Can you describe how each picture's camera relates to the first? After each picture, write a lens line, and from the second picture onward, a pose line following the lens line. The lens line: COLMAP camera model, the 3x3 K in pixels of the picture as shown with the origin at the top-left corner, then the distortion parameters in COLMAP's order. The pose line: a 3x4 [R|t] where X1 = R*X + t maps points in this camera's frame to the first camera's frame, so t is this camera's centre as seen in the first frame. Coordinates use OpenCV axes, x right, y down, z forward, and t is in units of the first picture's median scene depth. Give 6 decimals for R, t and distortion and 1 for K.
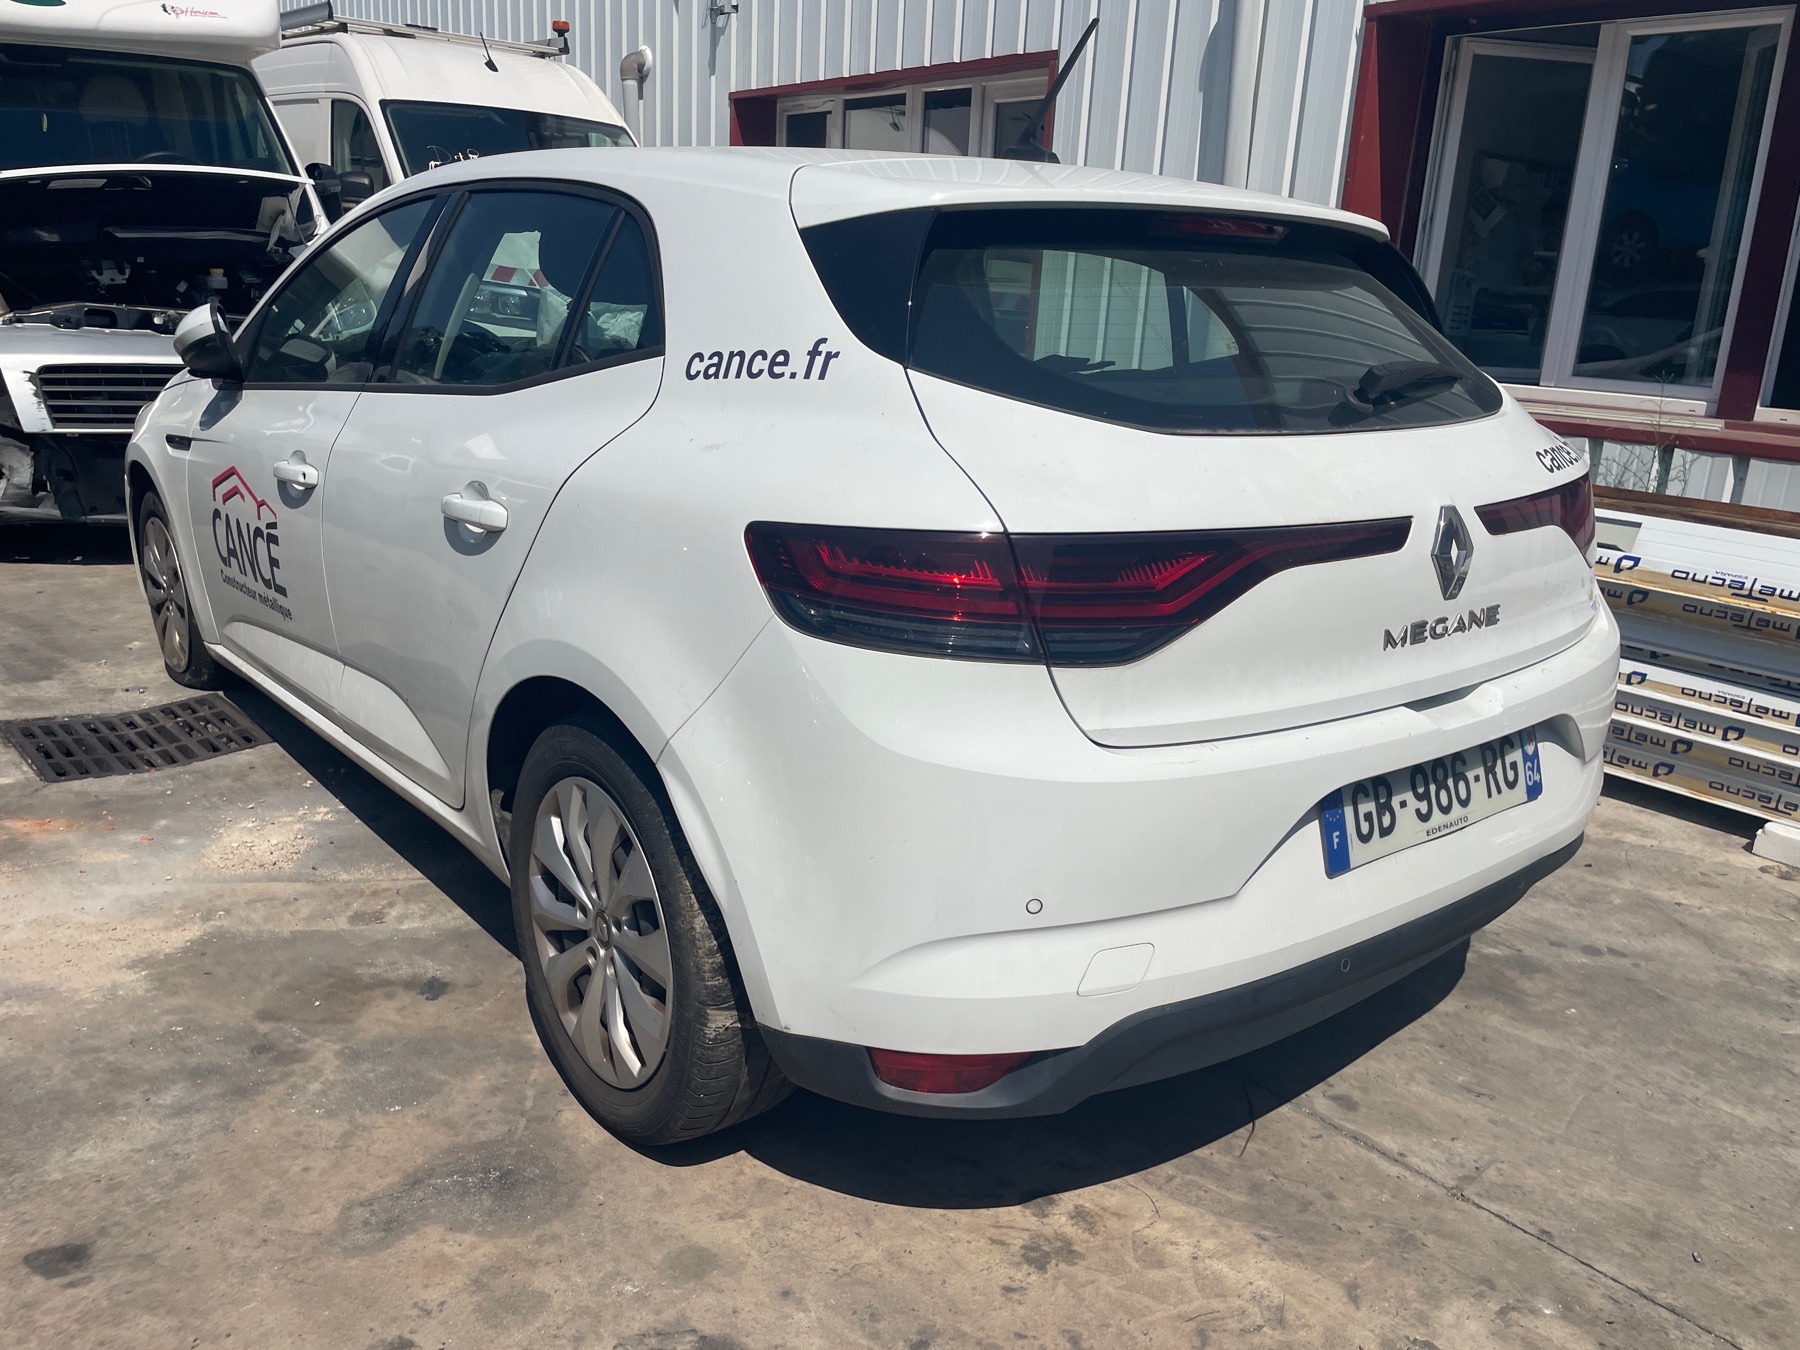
lens RADIAL K [[1371.3, 0, 926.9], [0, 1371.3, 675.3], [0, 0, 1]] dist [0.080666, -0.109492]
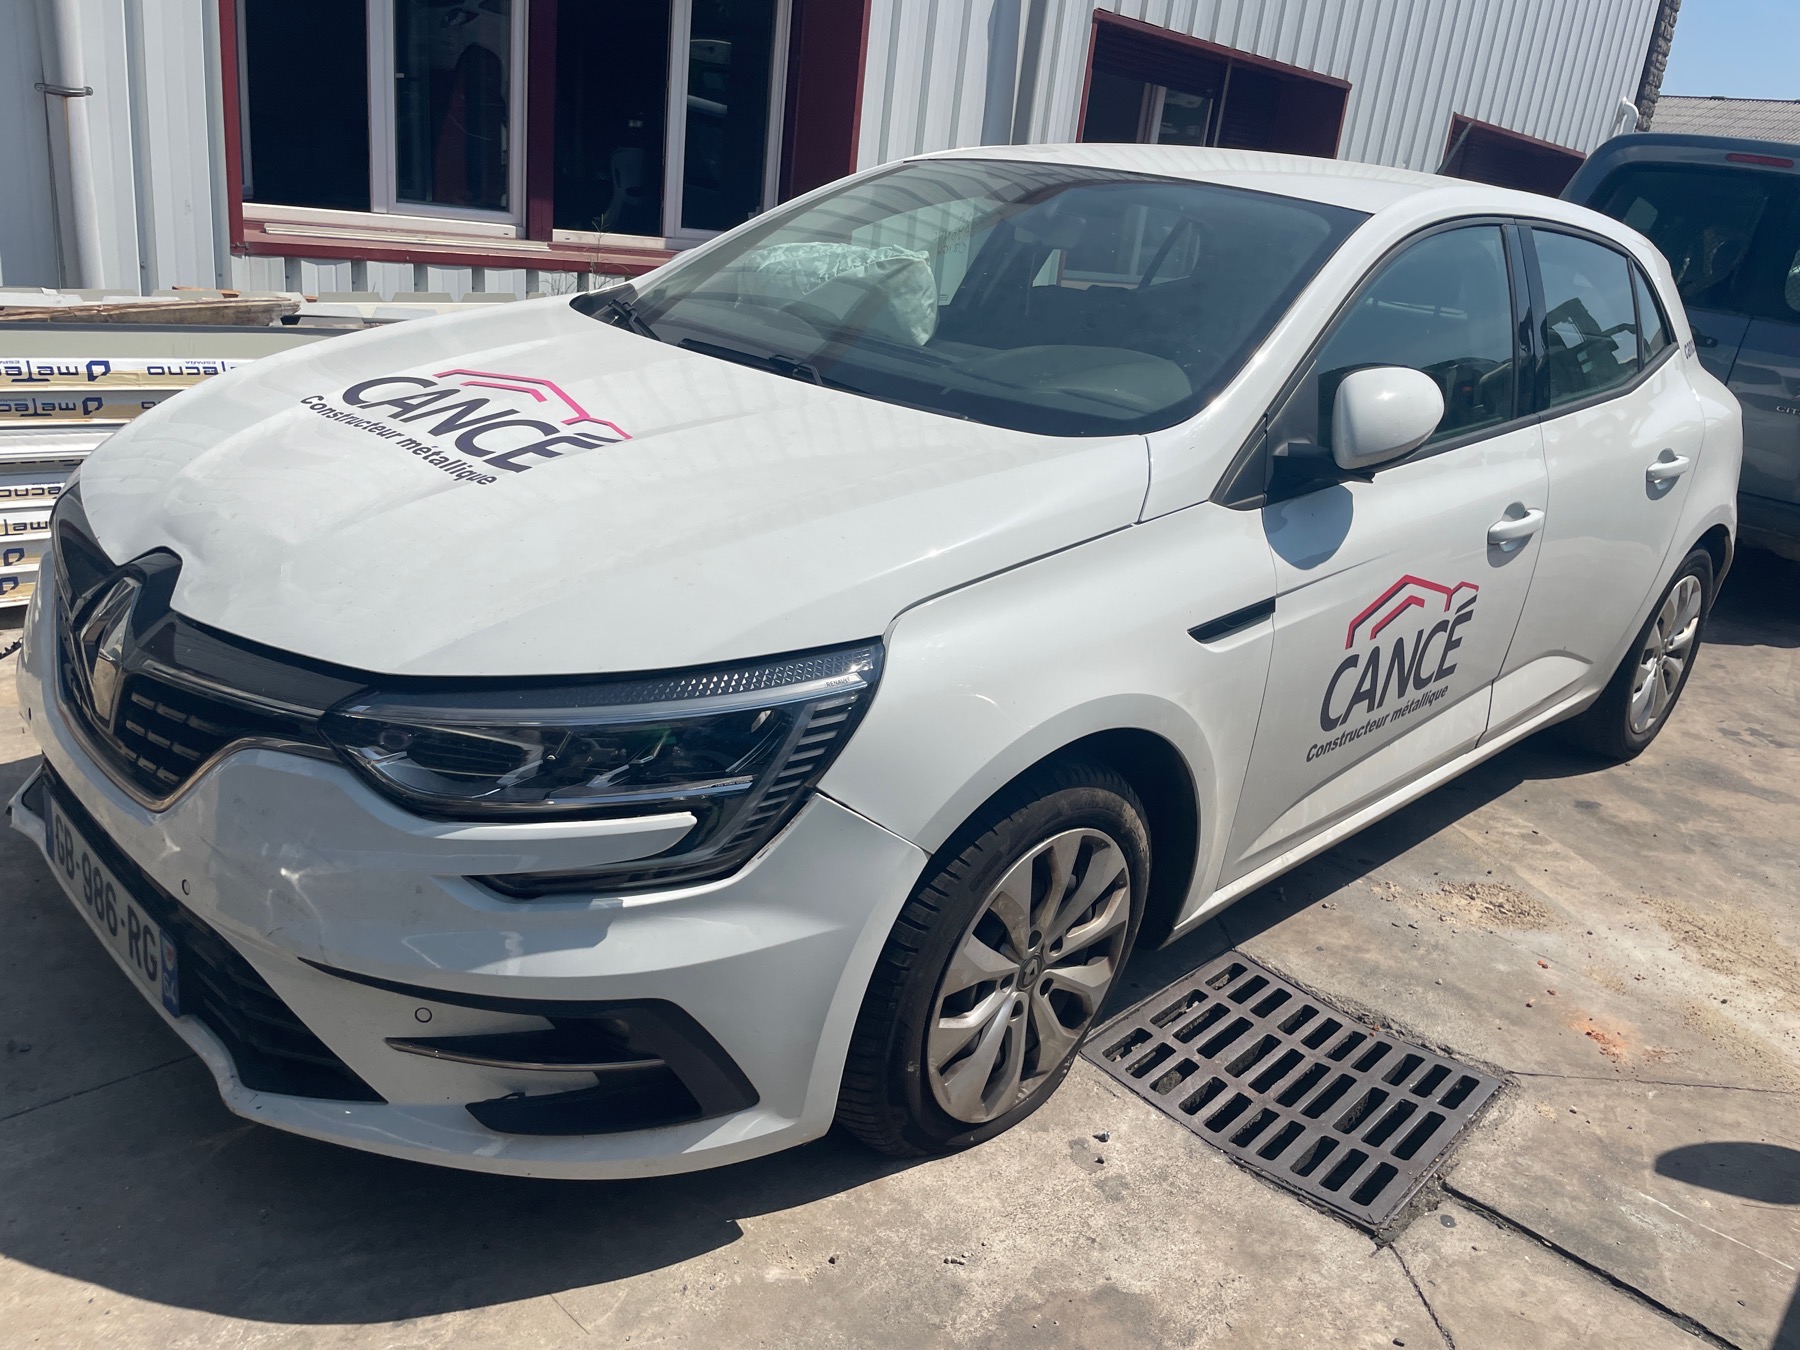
lens RADIAL K [[1346.7, 0, 912.9], [0, 1346.7, 684.1], [0, 0, 1]] dist [0.073237, -0.096077]
pose [[-0.095249, -0.390532, 0.915649, -1.078864], [0.154987, 0.902796, 0.401172, -0.399898], [-0.983314, 0.180125, -0.025463, 1.189394]]
